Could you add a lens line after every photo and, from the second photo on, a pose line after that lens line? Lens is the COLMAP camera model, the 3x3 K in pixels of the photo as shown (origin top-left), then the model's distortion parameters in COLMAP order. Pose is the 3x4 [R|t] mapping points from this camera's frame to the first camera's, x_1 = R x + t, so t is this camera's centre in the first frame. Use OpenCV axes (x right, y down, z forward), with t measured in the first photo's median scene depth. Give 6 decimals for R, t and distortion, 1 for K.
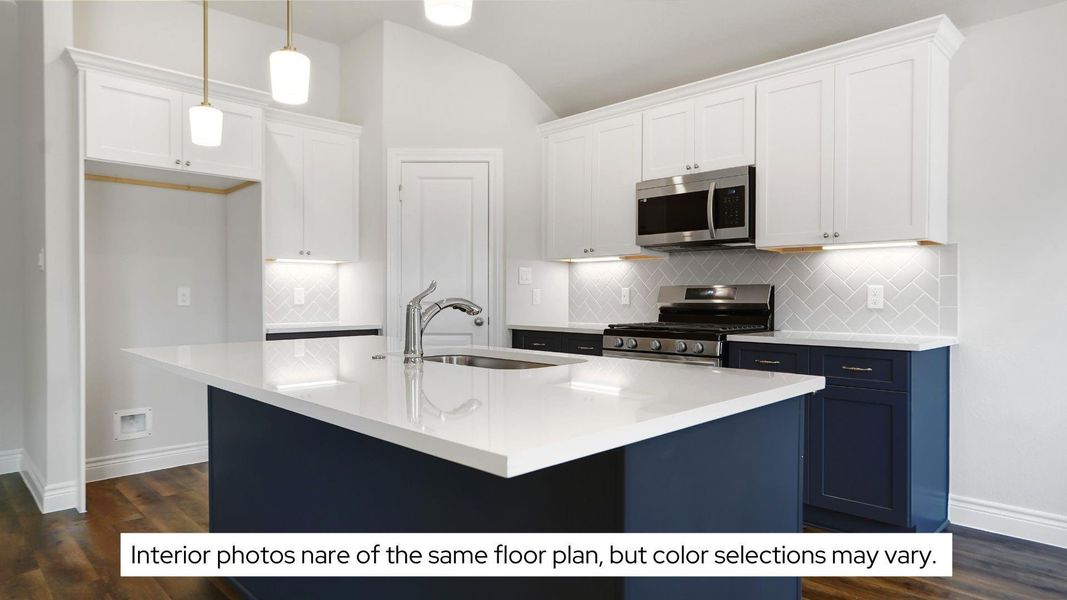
lens RADIAL K [[629.4, 0, 533.5], [0, 629.4, 300.0], [0, 0, 1]] dist [-0.004418, -0.001018]
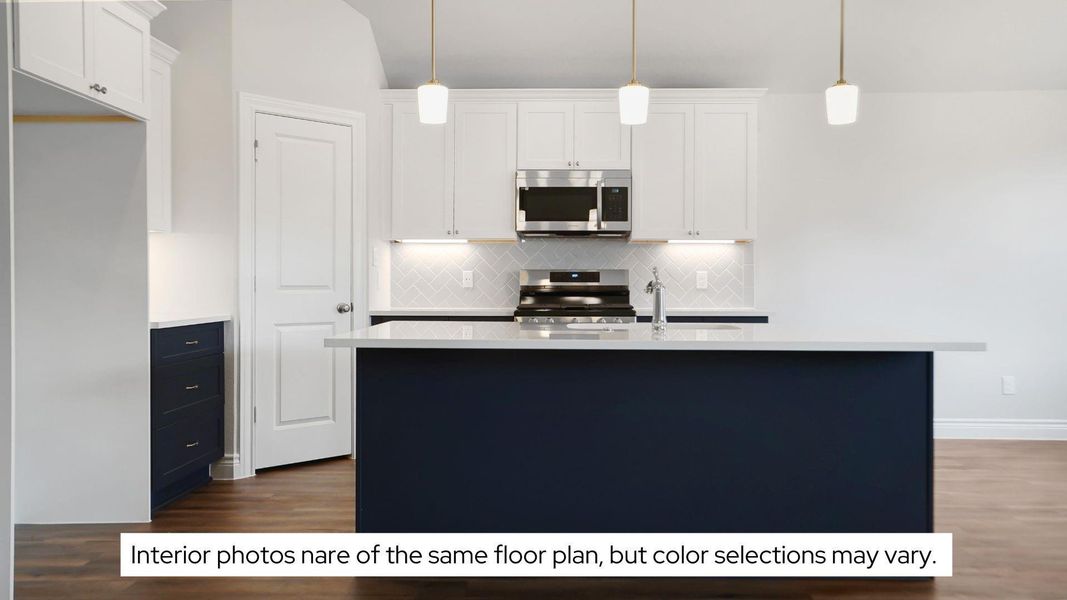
lens RADIAL K [[887.8, 0, 535.8], [0, 887.8, 278.9], [0, 0, 1]] dist [0.056468, 0.002966]
pose [[0.710561, 0.005299, 0.703616, -0.943138], [0.004297, 0.999920, -0.011870, 0.012490], [-0.703622, 0.011458, 0.710482, -0.080714]]
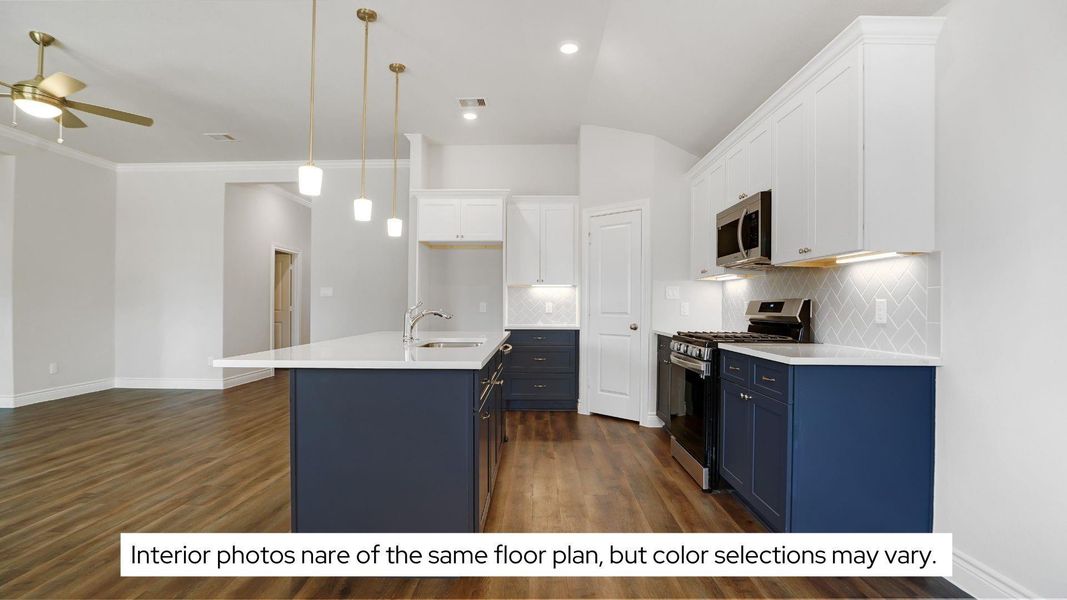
lens RADIAL K [[503.2, 0, 533.5], [0, 503.2, 300.0], [0, 0, 1]] dist [0.000088, 0.000015]
pose [[0.707820, -0.006205, -0.706365, 0.651352], [-0.007936, 0.999828, -0.016735, -0.004711], [0.706348, 0.017452, 0.707649, 0.088481]]
